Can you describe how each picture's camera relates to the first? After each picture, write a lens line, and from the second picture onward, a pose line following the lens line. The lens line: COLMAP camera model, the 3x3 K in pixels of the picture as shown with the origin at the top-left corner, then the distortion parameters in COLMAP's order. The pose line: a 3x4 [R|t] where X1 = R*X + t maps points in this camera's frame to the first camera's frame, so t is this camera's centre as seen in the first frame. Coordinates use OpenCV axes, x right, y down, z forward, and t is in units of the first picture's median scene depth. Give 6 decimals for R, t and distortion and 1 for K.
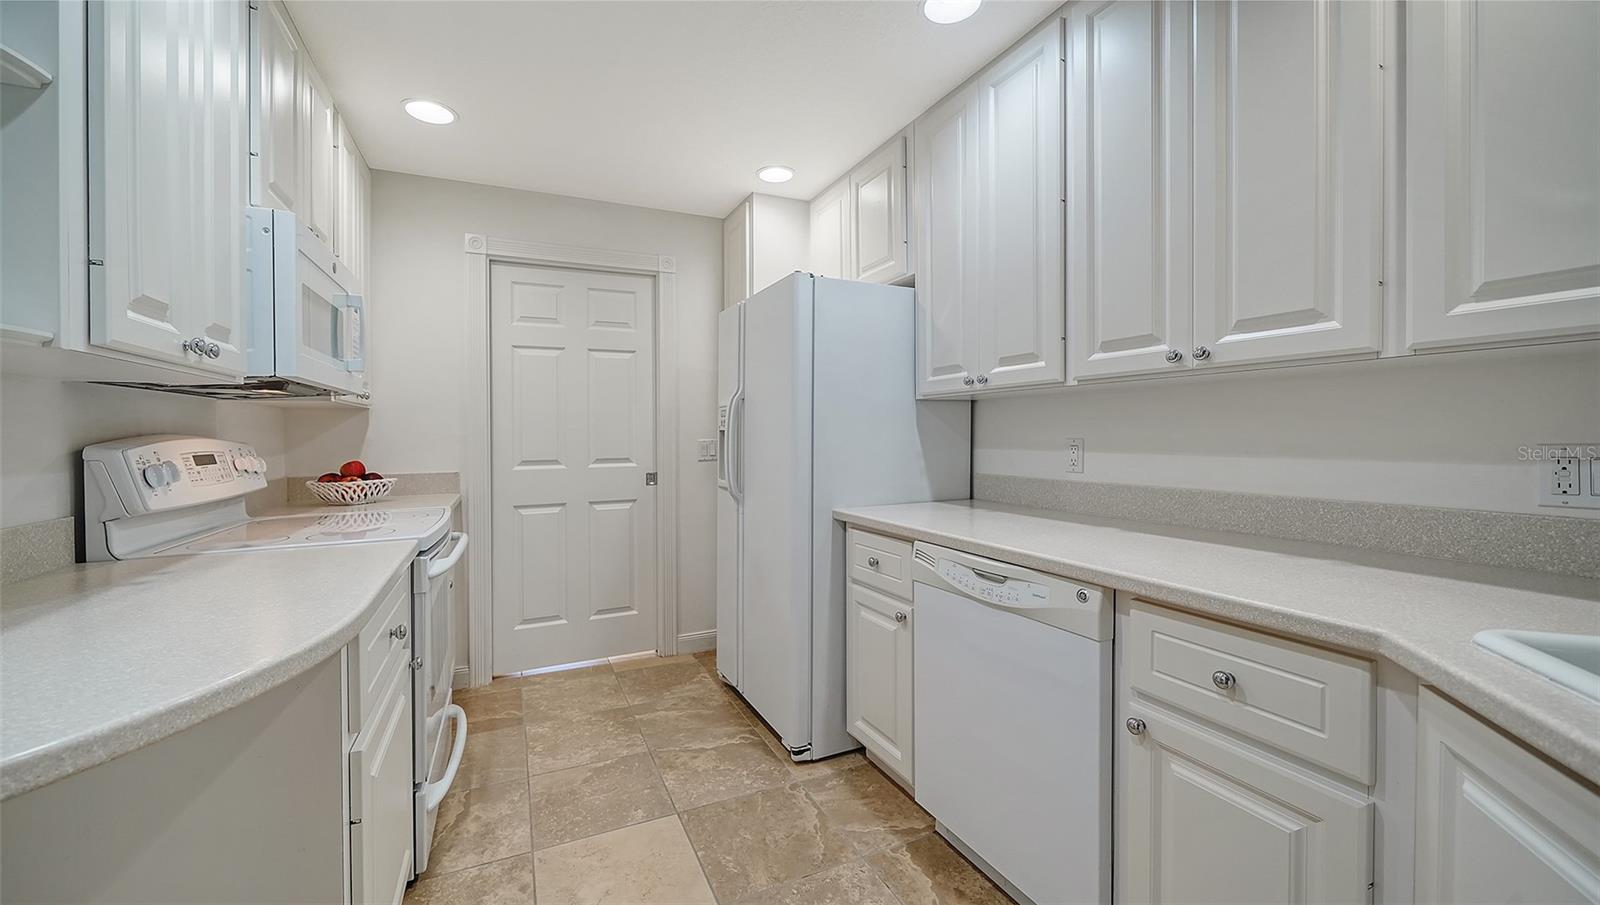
lens RADIAL K [[613.7, 0, 780.7], [0, 613.7, 444.6], [0, 0, 1]] dist [-0.001096, -0.000108]
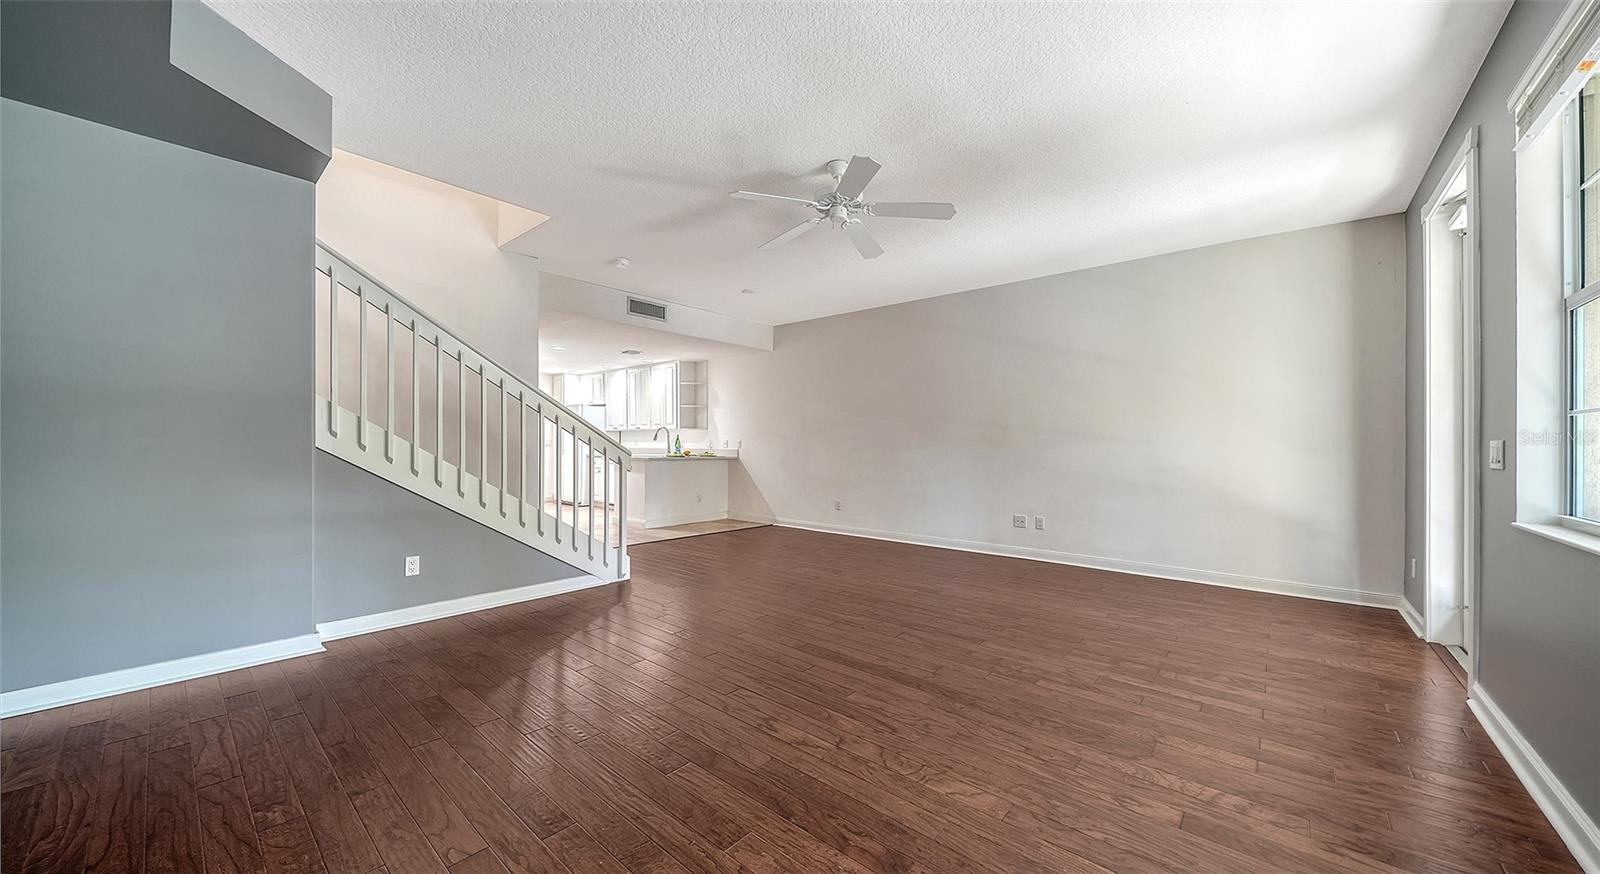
lens RADIAL K [[551.4, 0, 800.1], [0, 551.4, 464.4], [0, 0, 1]] dist [-0.000875, -0.004862]
pose [[0.905796, -0.003444, 0.423699, -0.224346], [-0.004073, 0.999850, 0.016836, 0.101183], [-0.423693, -0.016976, 0.905647, -3.522019]]
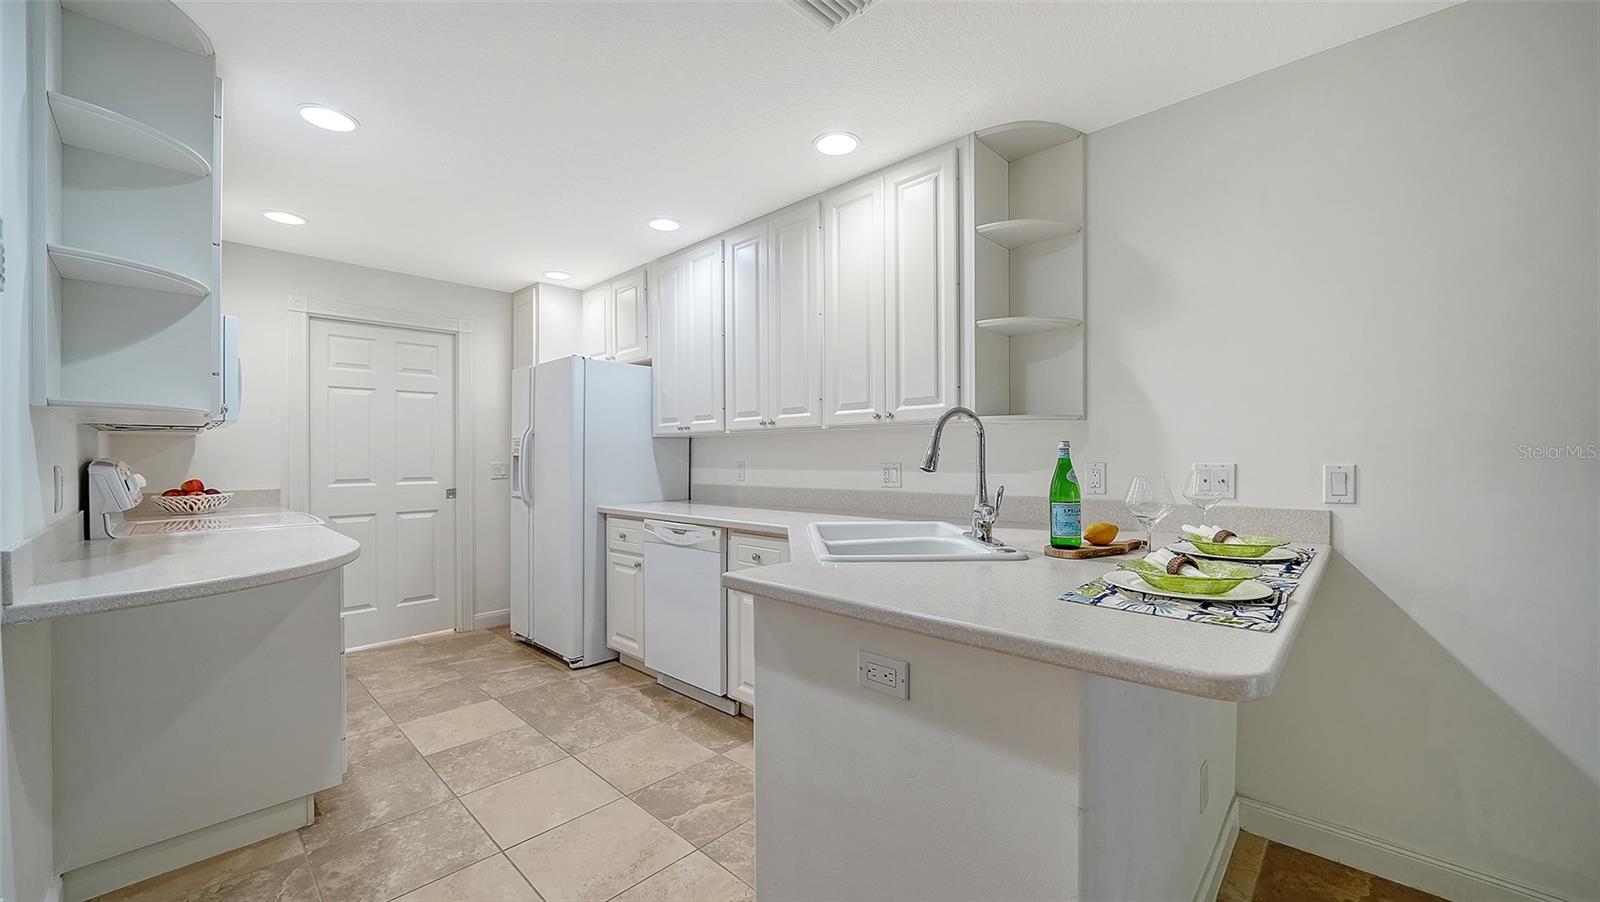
lens RADIAL K [[616.3, 0, 790.9], [0, 616.3, 464.2], [0, 0, 1]] dist [-0.002690, -0.000168]
pose [[0.931265, -0.000224, 0.364343, -0.028676], [0.003176, 0.999967, -0.007503, 0.010004], [-0.364329, 0.008144, 0.931235, -0.637750]]
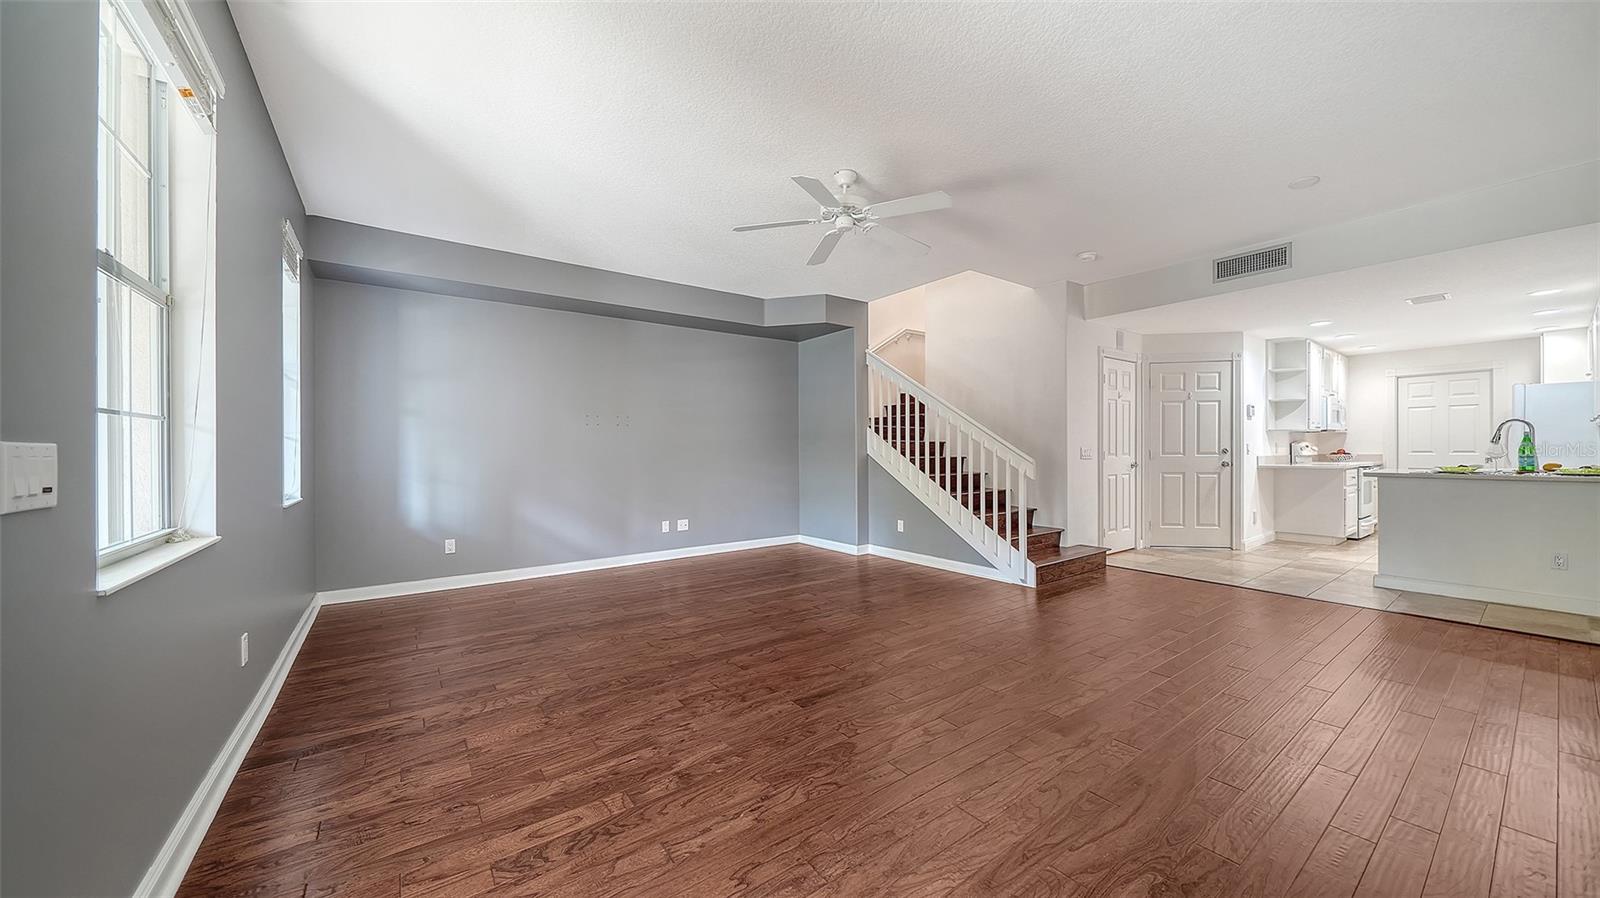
lens RADIAL K [[558.0, 0, 803.2], [0, 558.0, 446.0], [0, 0, 1]] dist [-0.007442, -0.000443]
pose [[0.210538, -0.000988, -0.977585, 1.781456], [-0.013501, 0.999901, -0.003919, 0.066961], [0.977493, 0.014023, 0.210504, -2.722456]]
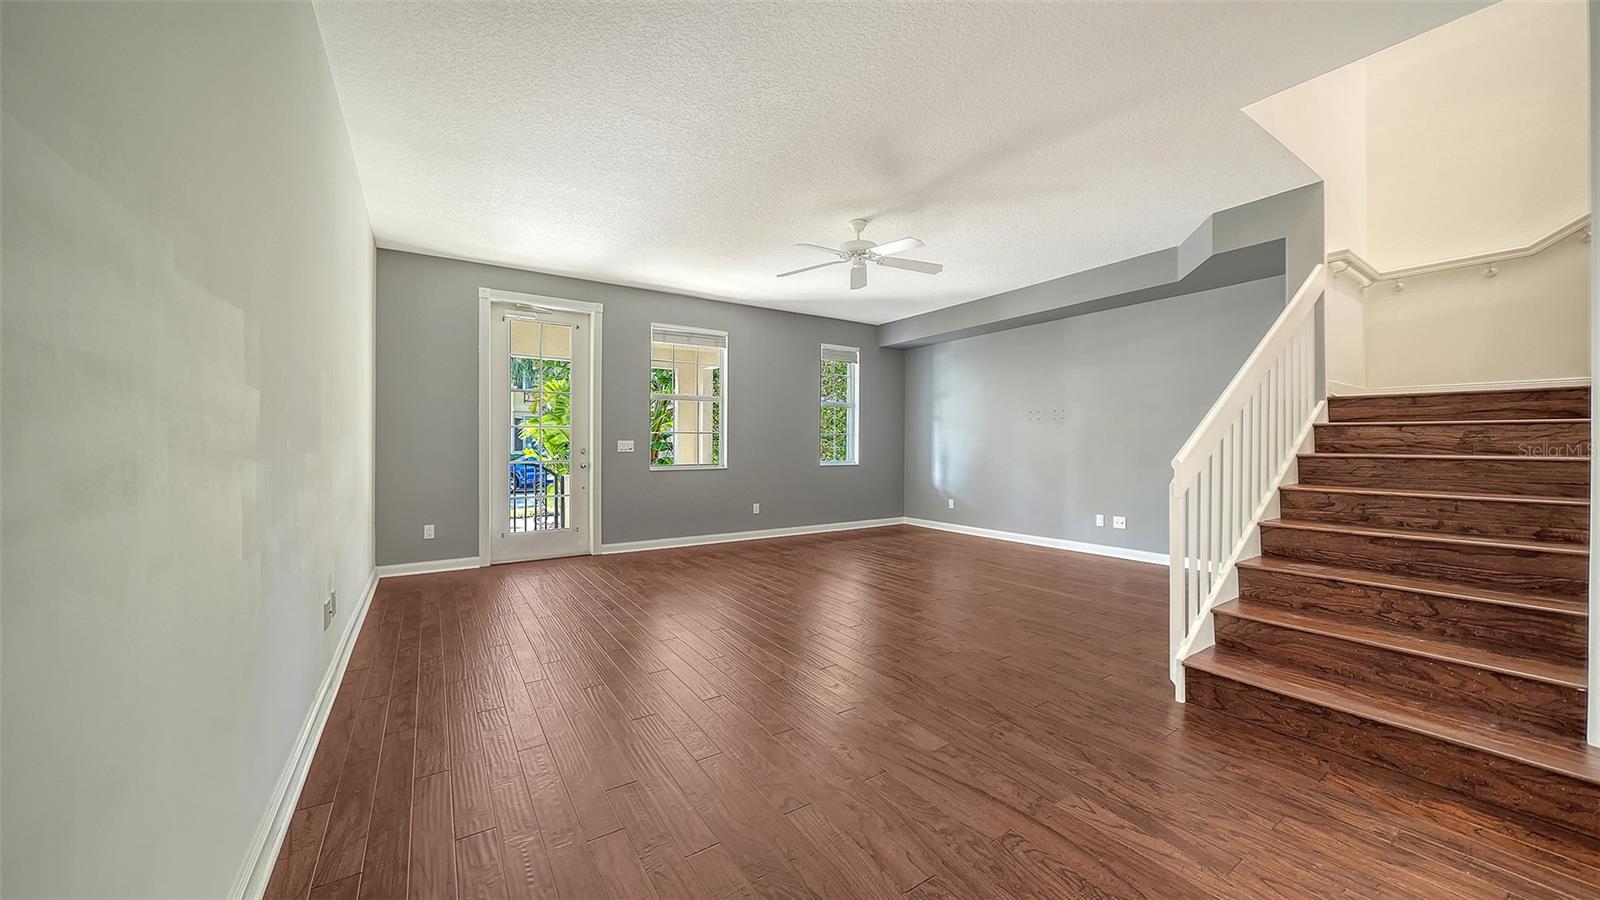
lens RADIAL K [[558.0, 0, 803.2], [0, 558.0, 447.0], [0, 0, 1]] dist [-0.007442, -0.000443]
pose [[-0.984555, 0.006746, -0.174946, 0.908967], [0.002832, 0.999740, 0.022611, 0.048038], [0.175053, 0.021767, -0.984318, -0.640017]]
